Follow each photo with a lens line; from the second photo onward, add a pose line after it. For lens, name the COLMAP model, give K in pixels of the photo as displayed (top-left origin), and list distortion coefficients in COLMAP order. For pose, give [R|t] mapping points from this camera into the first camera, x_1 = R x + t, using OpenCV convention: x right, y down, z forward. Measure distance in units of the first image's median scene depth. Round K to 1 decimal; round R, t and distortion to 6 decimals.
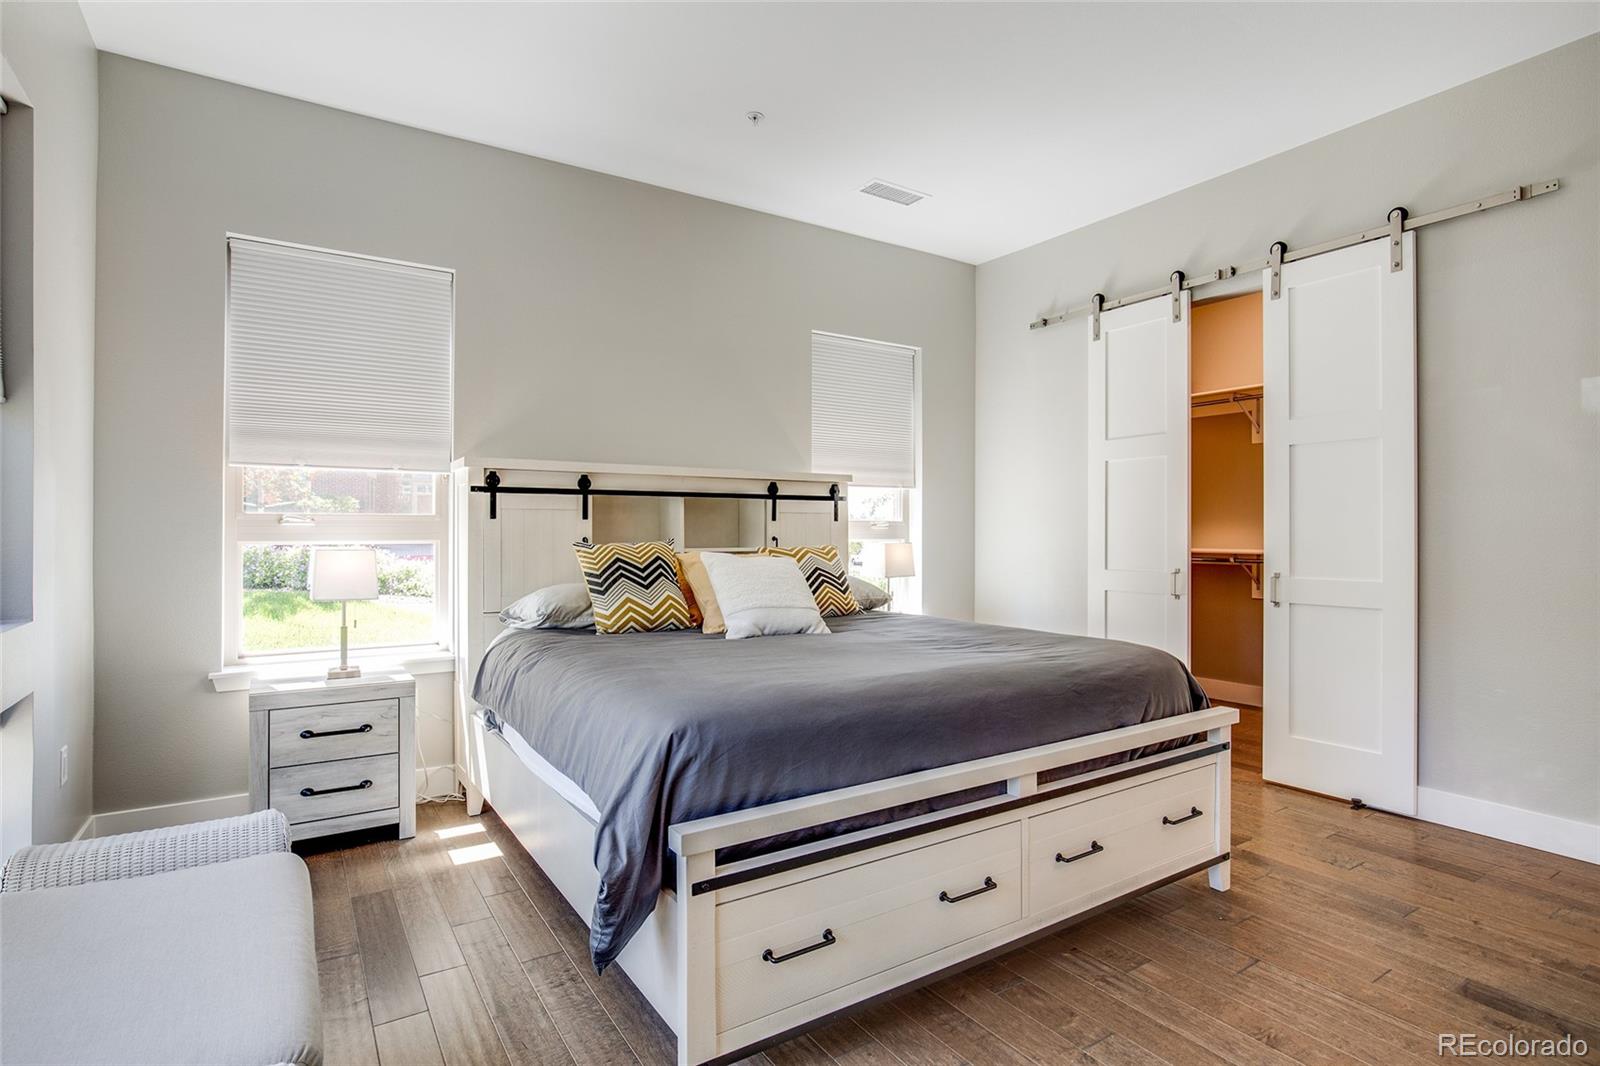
lens RADIAL K [[802.7, 0, 801.6], [0, 802.7, 534.8], [0, 0, 1]] dist [-0.014612, -0.000622]
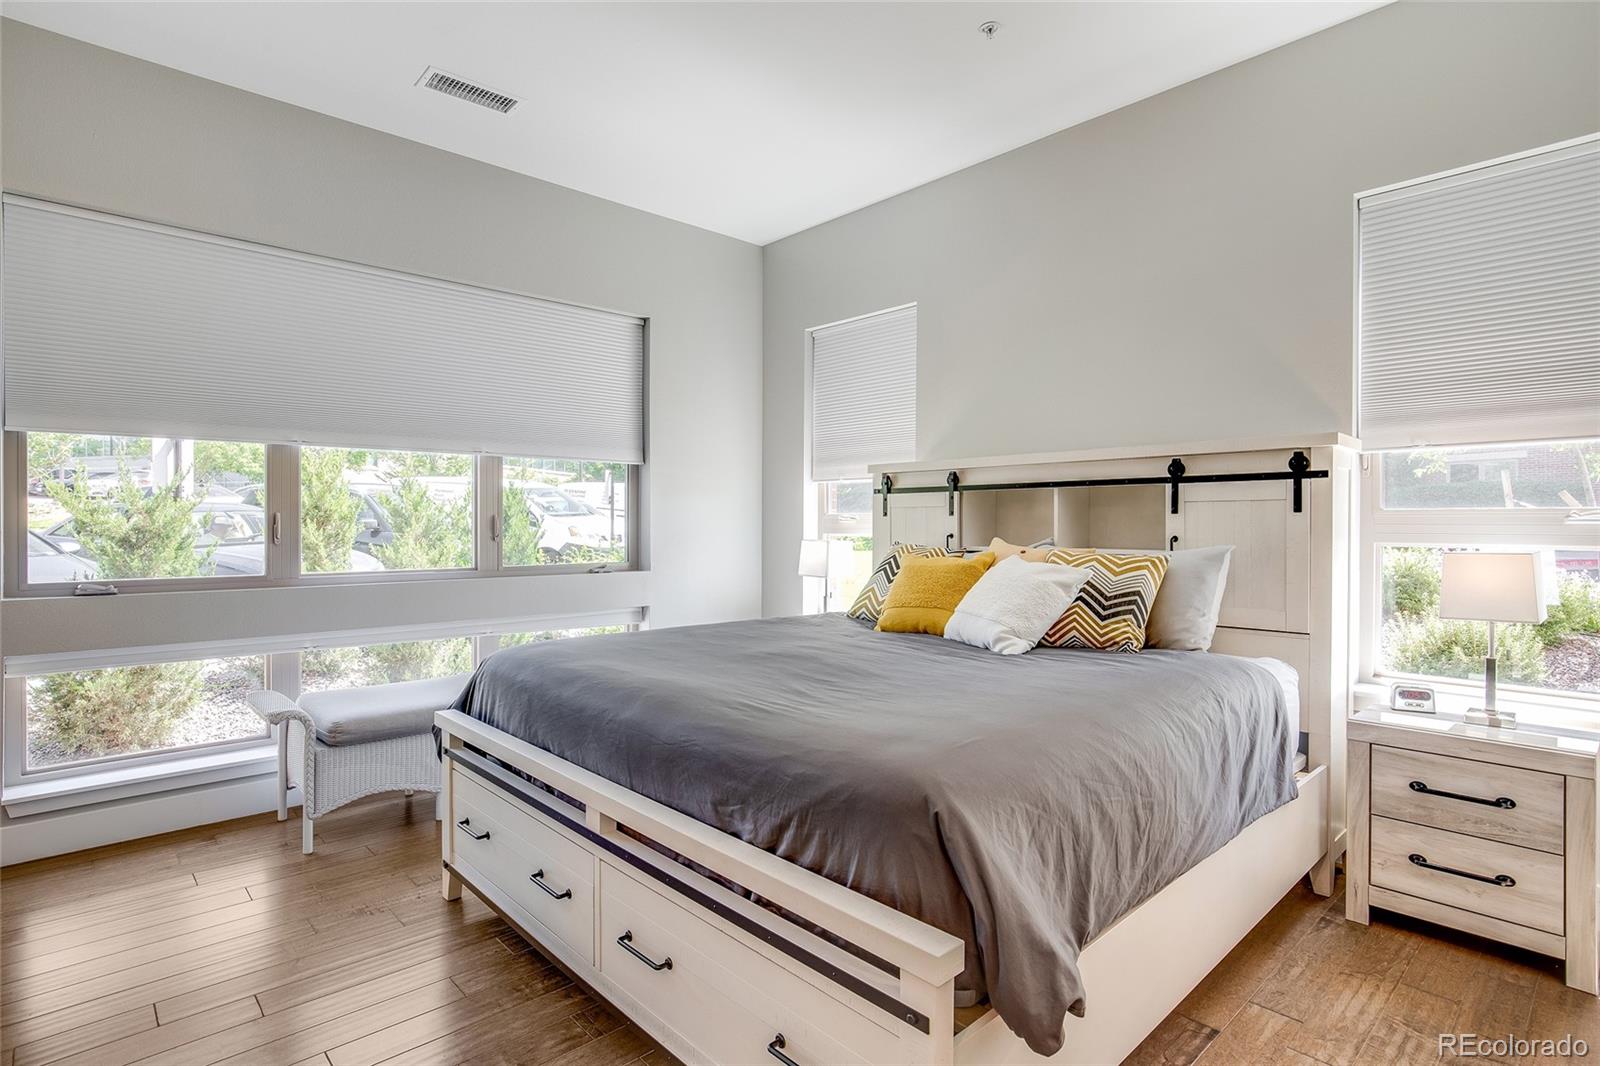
lens RADIAL K [[802.7, 0, 770.9], [0, 802.7, 521.9], [0, 0, 1]] dist [-0.014612, -0.000622]
pose [[0.166547, -0.000031, -0.986034, 0.678559], [-0.001821, 0.999998, -0.000340, -0.010322], [0.986032, 0.001852, 0.166547, 0.592638]]
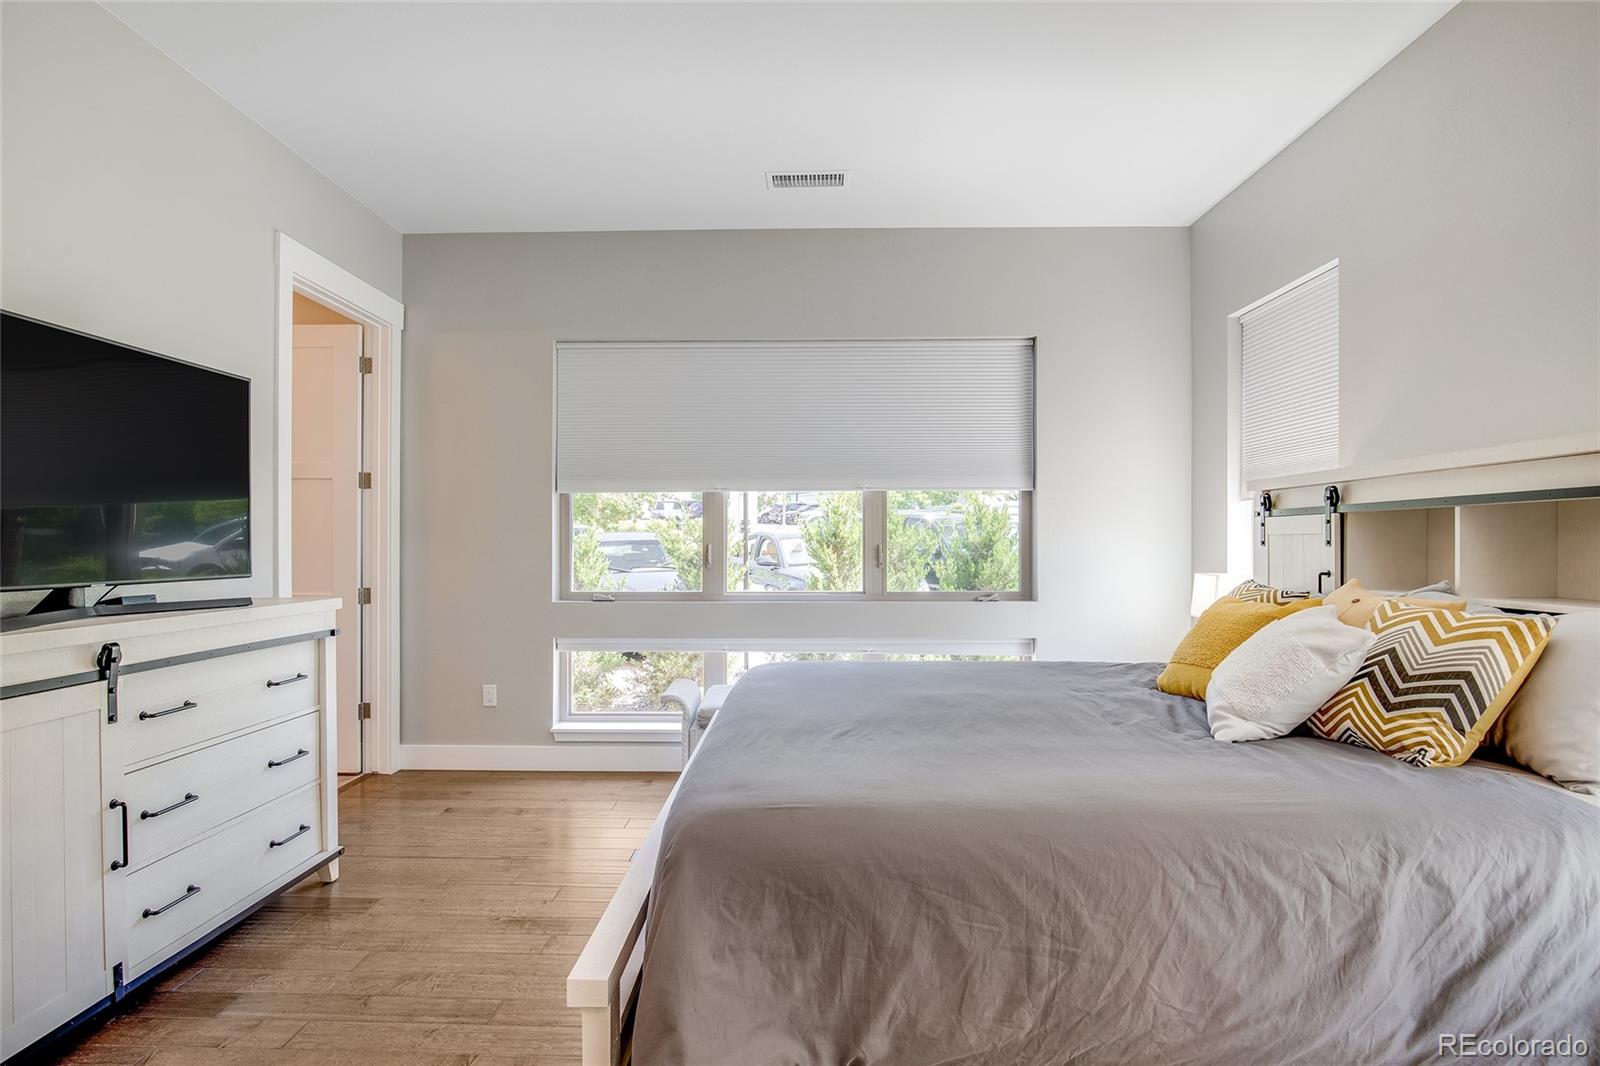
lens RADIAL K [[802.7, 0, 801.2], [0, 802.7, 538.1], [0, 0, 1]] dist [-0.014612, -0.000622]
pose [[-0.546414, -0.001697, -0.837514, 0.609611], [0.002185, 0.999992, -0.003452, -0.024946], [0.837512, -0.003716, -0.546406, 0.972940]]
